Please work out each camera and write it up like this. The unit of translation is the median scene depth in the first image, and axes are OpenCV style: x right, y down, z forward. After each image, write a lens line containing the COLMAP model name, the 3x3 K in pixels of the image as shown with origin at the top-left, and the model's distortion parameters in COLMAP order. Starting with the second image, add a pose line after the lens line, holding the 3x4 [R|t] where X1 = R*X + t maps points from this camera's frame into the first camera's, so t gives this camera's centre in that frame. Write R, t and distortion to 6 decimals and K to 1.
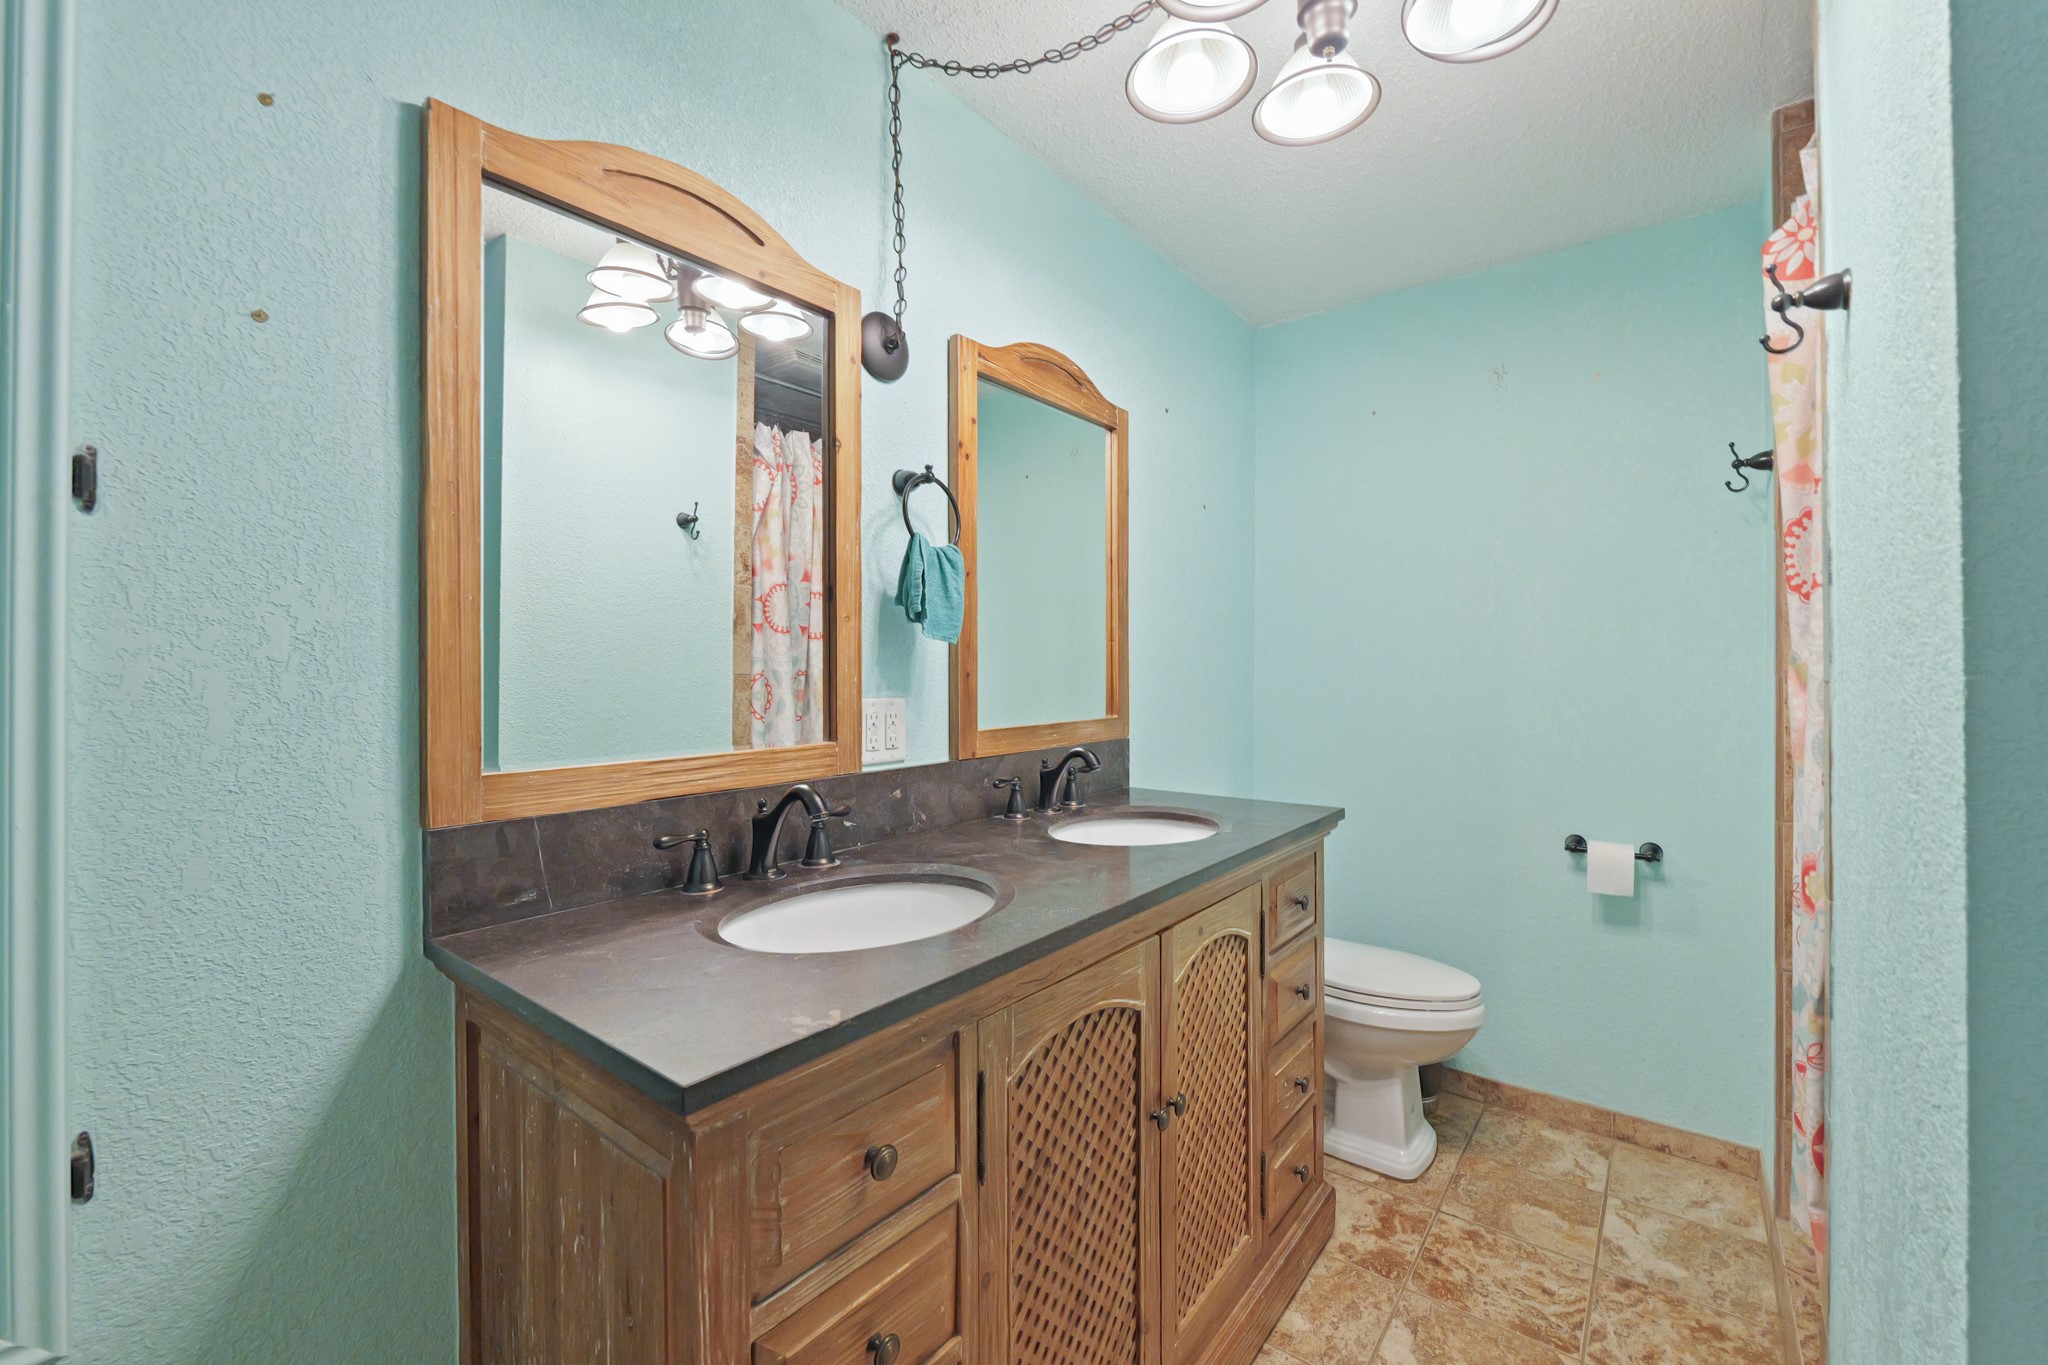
lens RADIAL K [[838.7, 0, 1029.4], [0, 838.7, 668.2], [0, 0, 1]] dist [-0.012611, 0.000738]
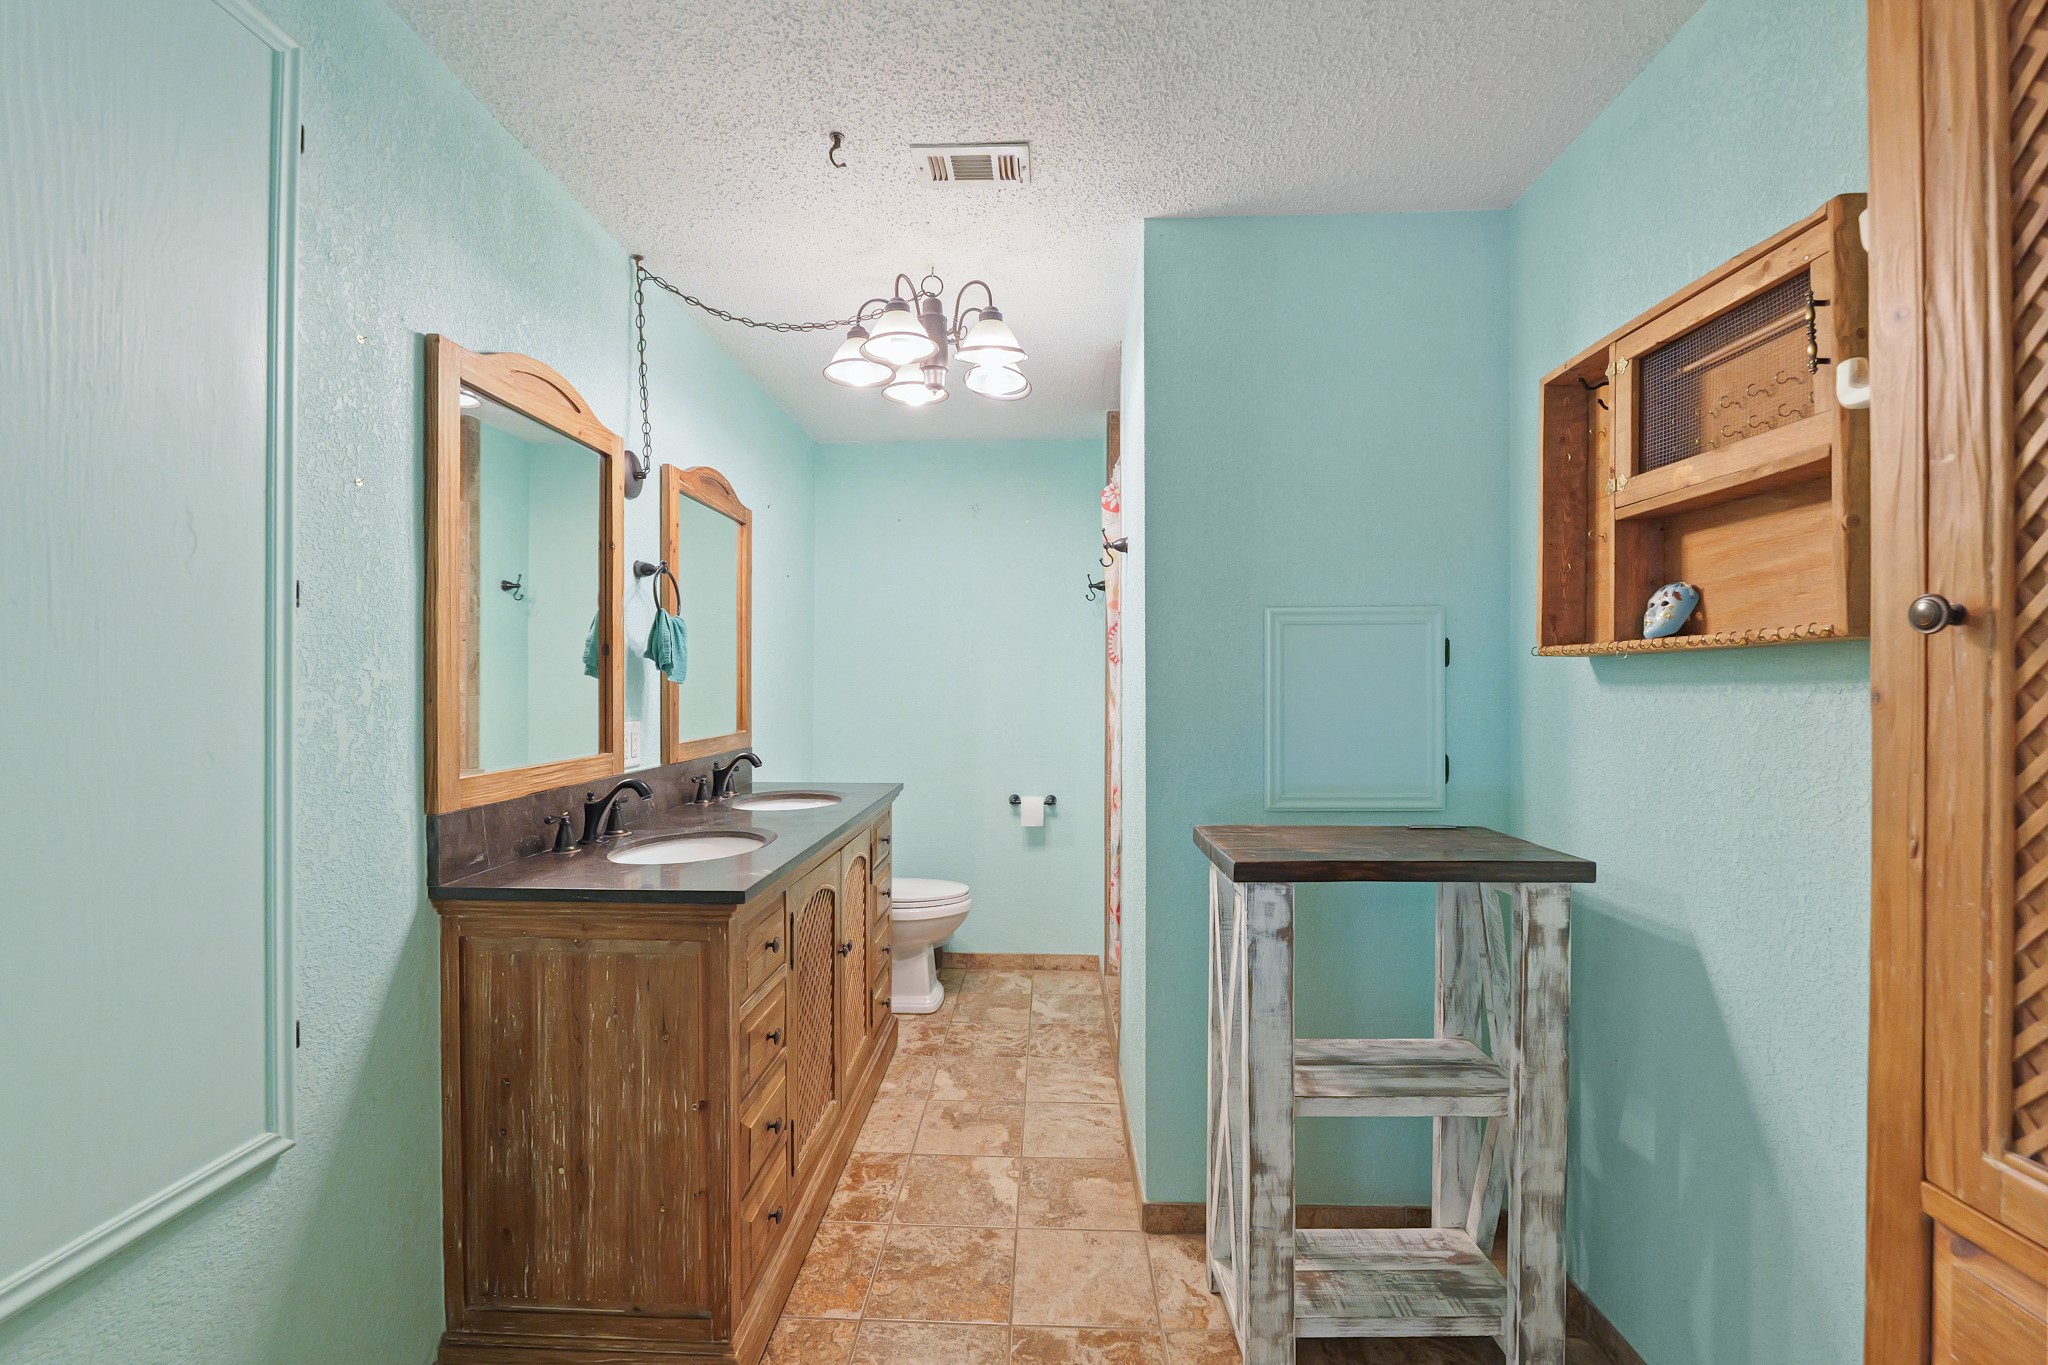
lens RADIAL K [[844.6, 0, 1024.6], [0, 844.6, 691.3], [0, 0, 1]] dist [-0.012693, 0.000517]
pose [[0.808206, -0.001234, 0.588898, -0.437763], [-0.005214, 0.999944, 0.009252, -0.030794], [-0.588876, -0.010549, 0.808154, -0.509145]]
